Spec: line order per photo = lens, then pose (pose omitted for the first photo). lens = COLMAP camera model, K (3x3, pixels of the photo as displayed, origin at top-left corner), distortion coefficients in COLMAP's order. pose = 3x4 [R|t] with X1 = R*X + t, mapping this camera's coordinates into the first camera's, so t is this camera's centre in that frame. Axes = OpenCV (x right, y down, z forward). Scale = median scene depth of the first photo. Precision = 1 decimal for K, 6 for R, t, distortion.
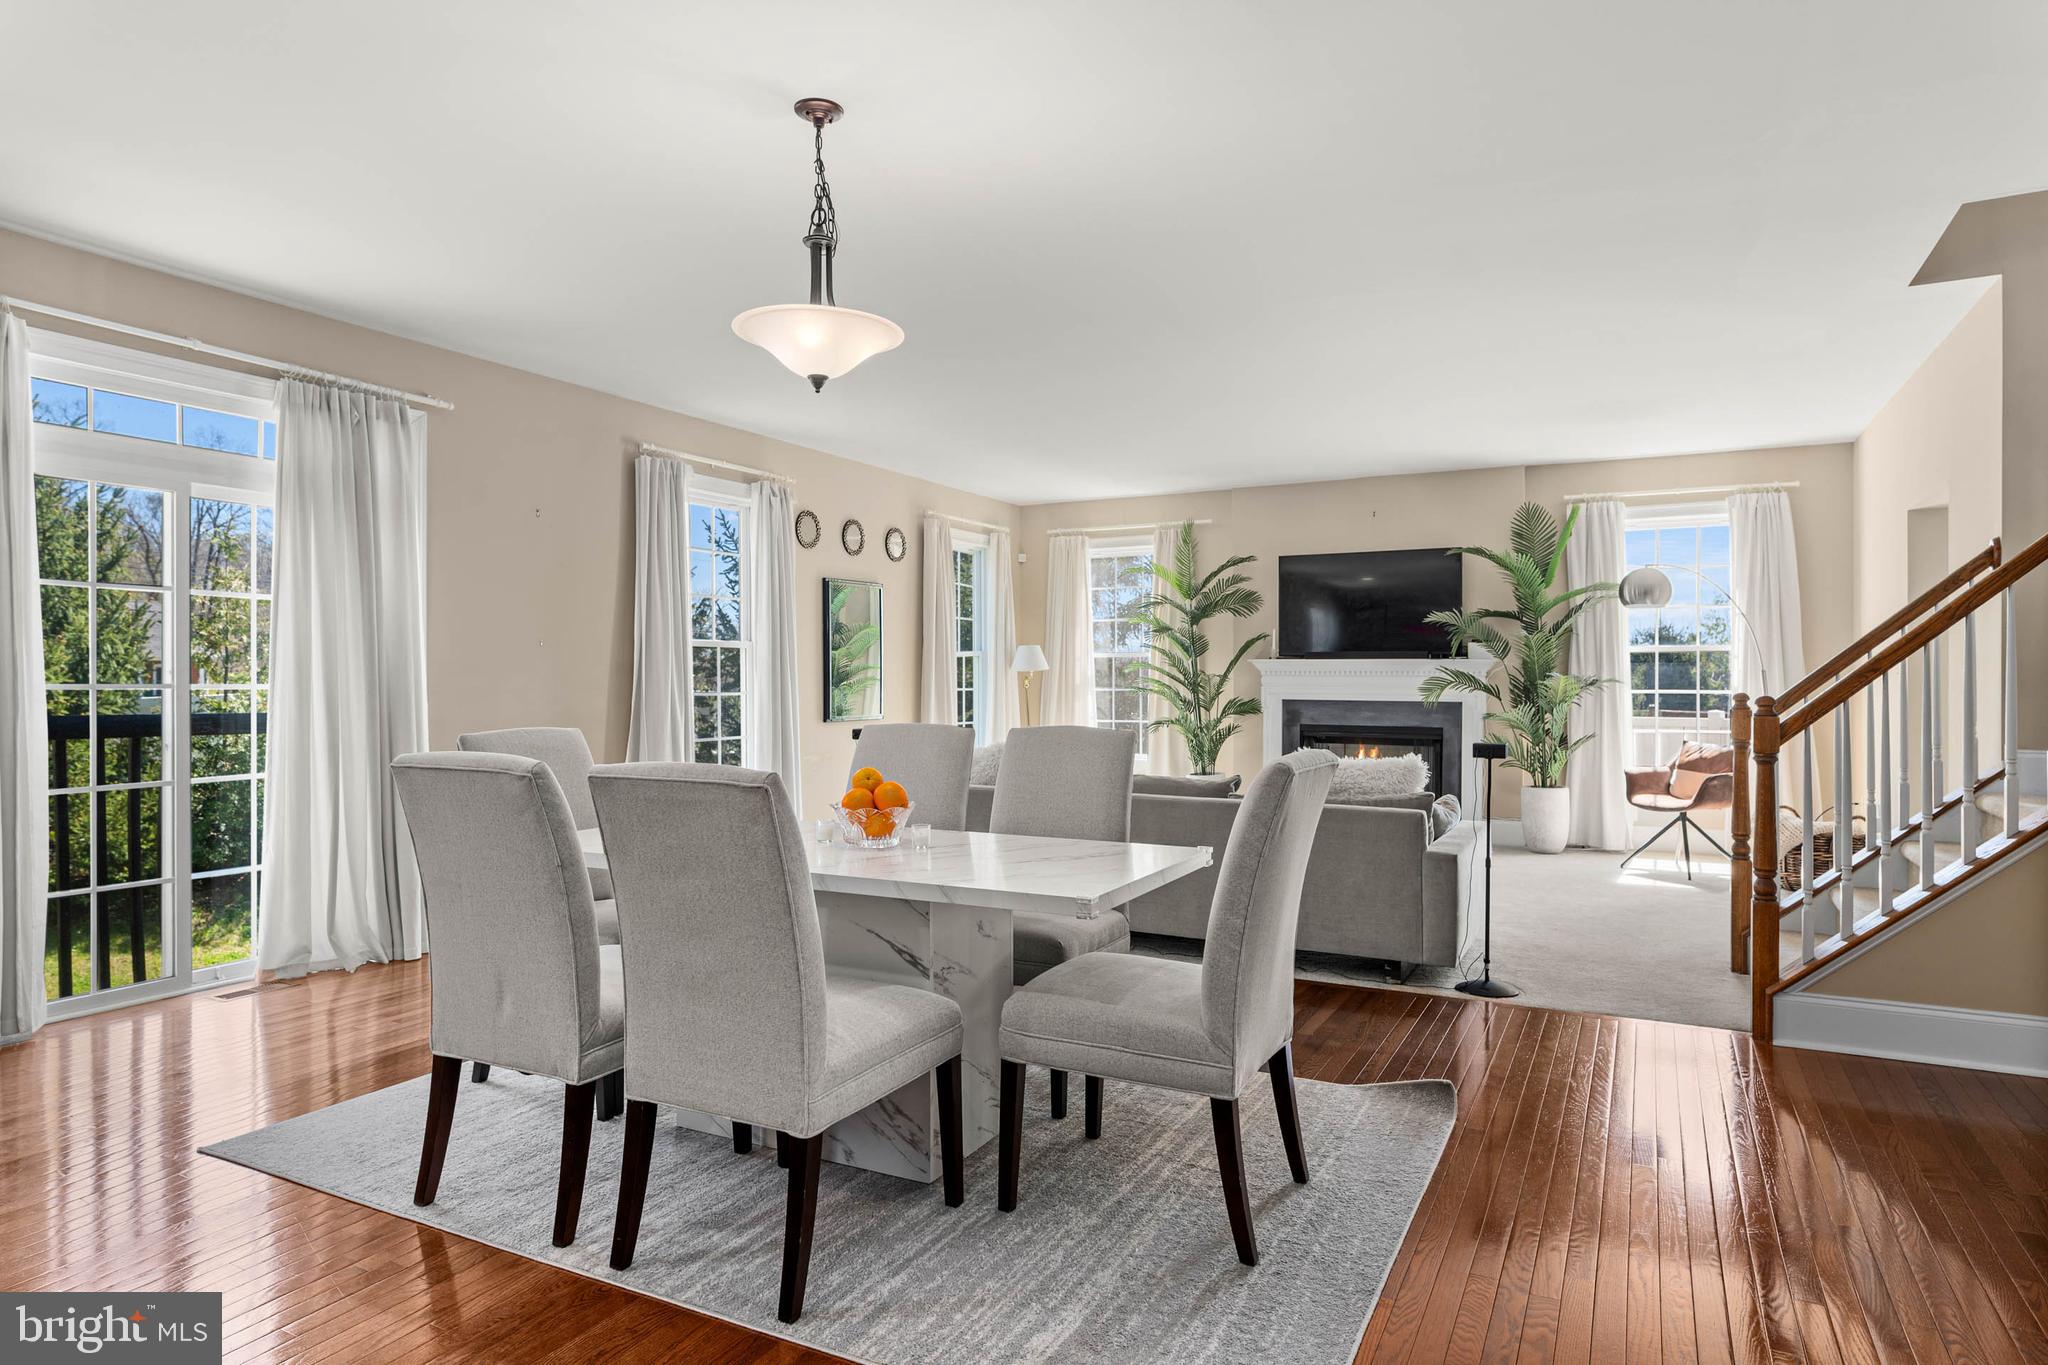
lens RADIAL K [[1182.1, 0, 1023.1], [0, 1182.1, 676.5], [0, 0, 1]] dist [-0.000137, -0.001320]
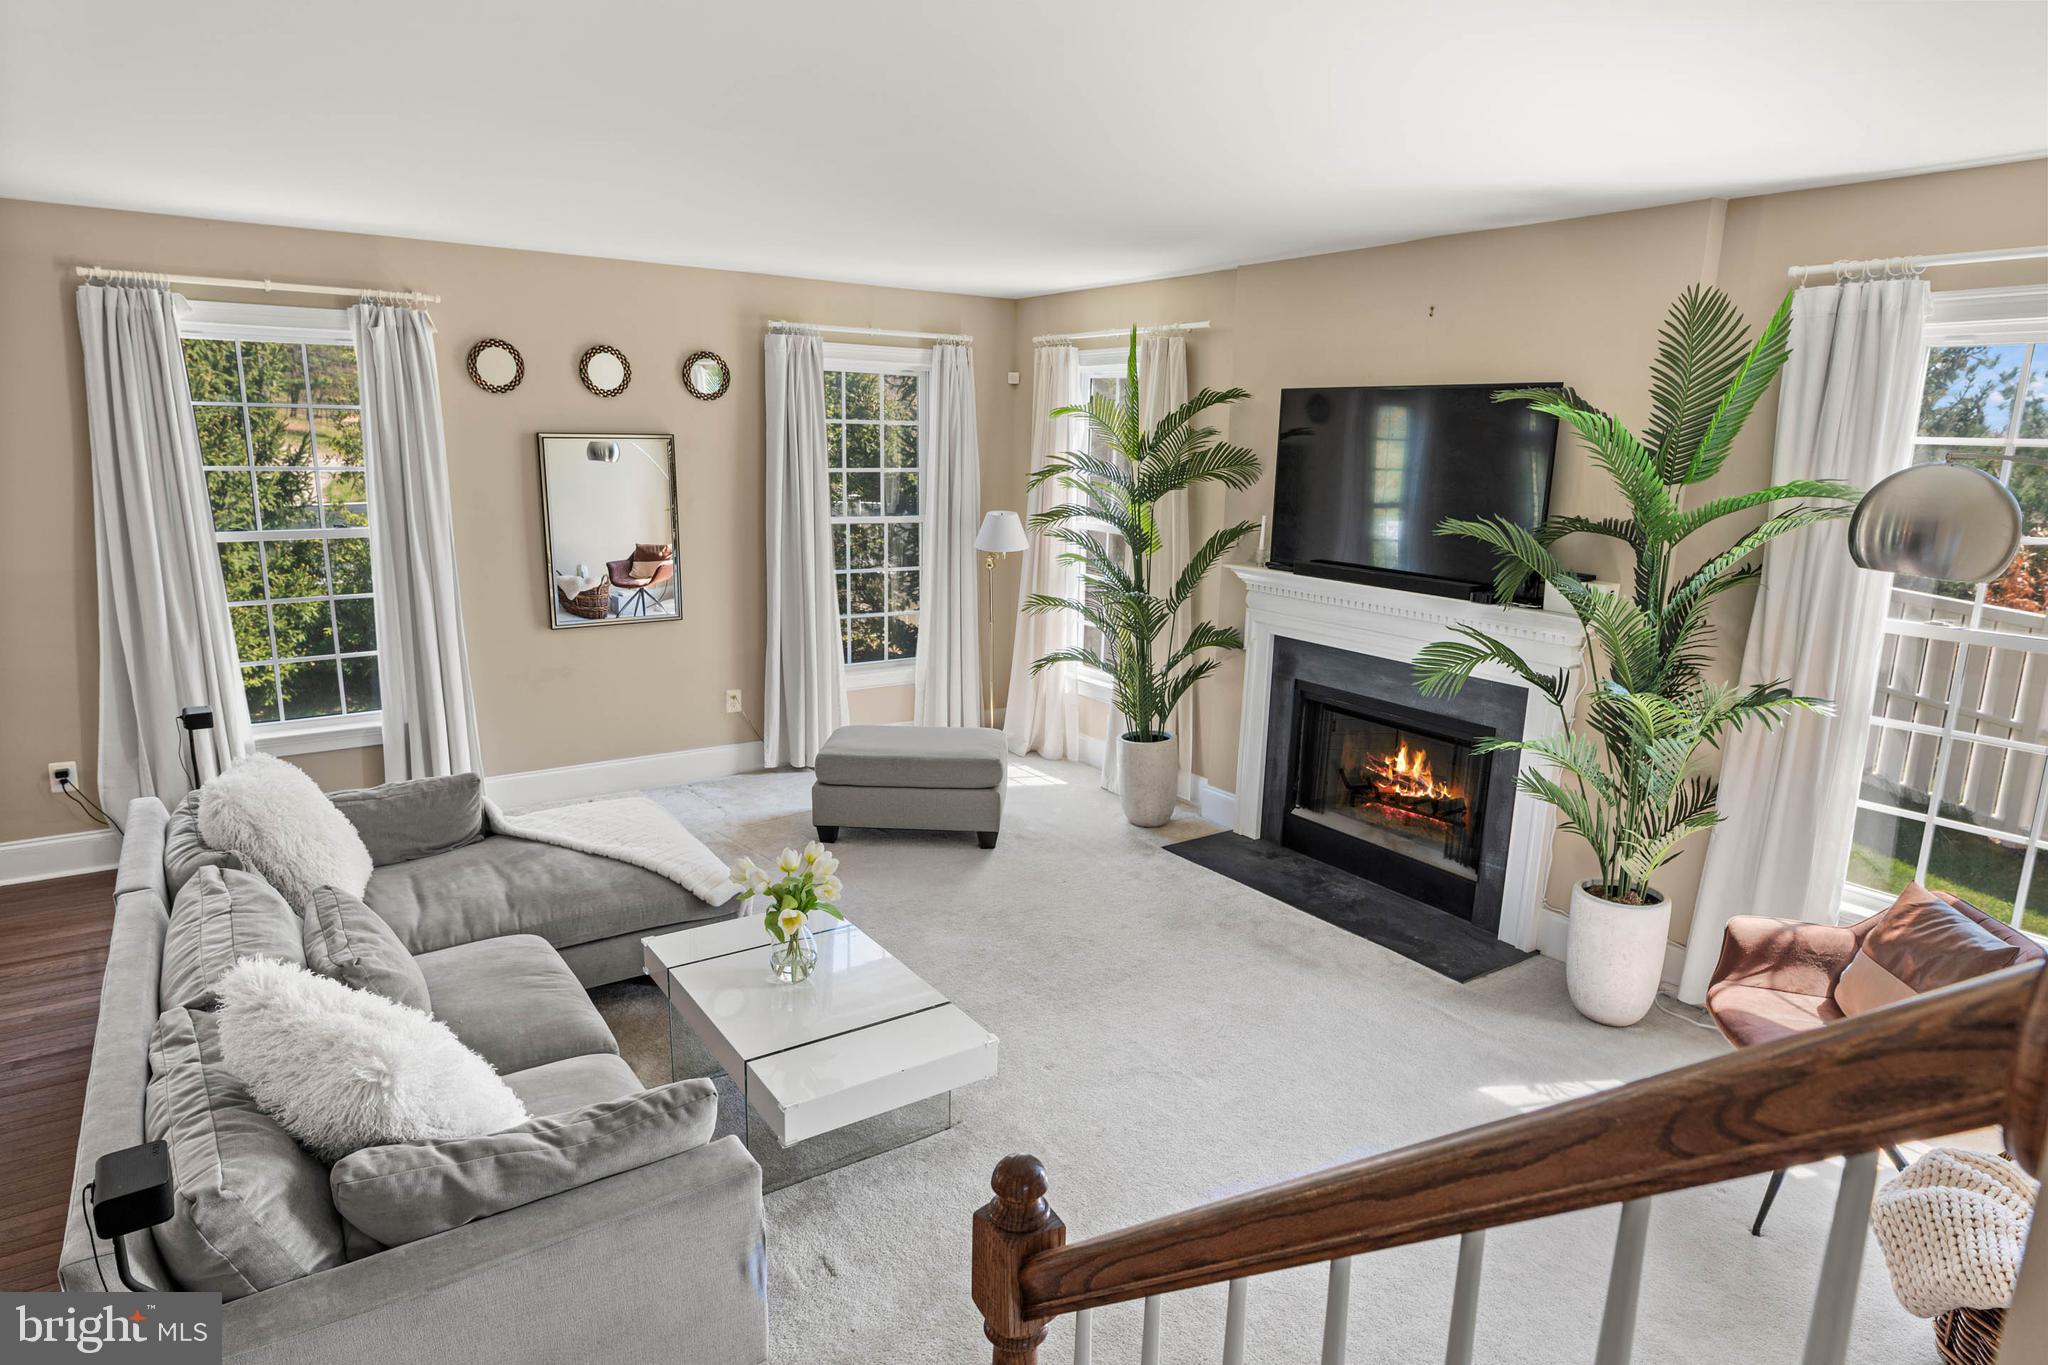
lens RADIAL K [[1182.1, 0, 1024.8], [0, 1182.1, 687.8], [0, 0, 1]] dist [-0.000137, -0.001320]
pose [[0.887197, 0.117898, -0.446073, 0.415234], [-0.023042, 0.976917, 0.212373, -0.086659], [0.460815, -0.178138, 0.869435, 0.453842]]
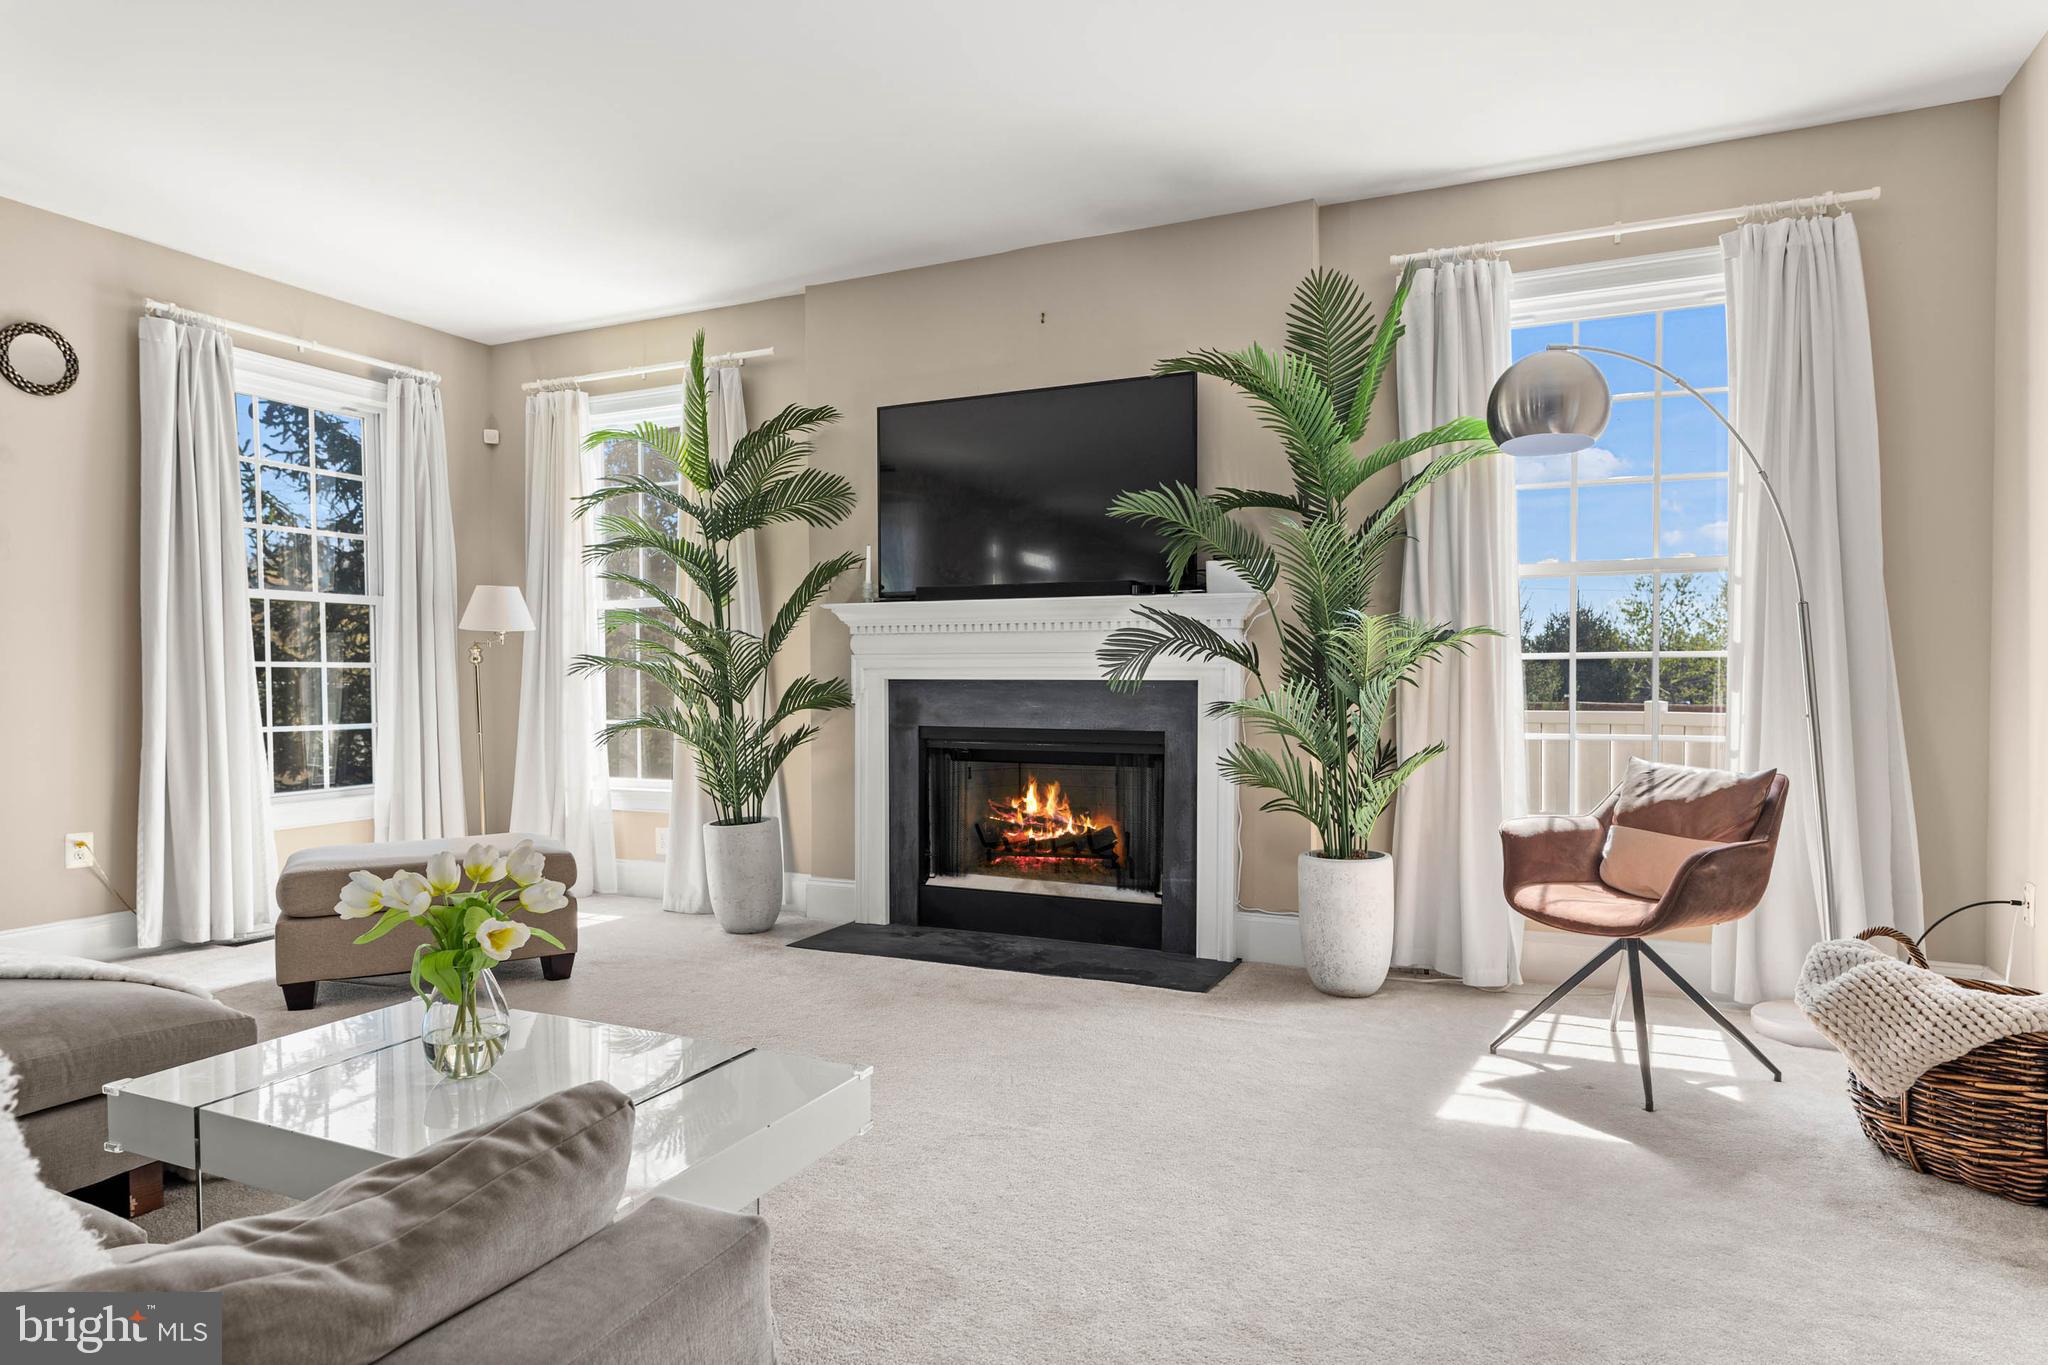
lens RADIAL K [[1182.1, 0, 1028.8], [0, 1182.1, 704.8], [0, 0, 1]] dist [-0.000137, -0.001320]
pose [[0.998151, -0.005825, 0.060503, 0.274564], [0.004407, 0.999713, 0.023531, 0.019845], [-0.060623, -0.023220, 0.997891, 0.512005]]
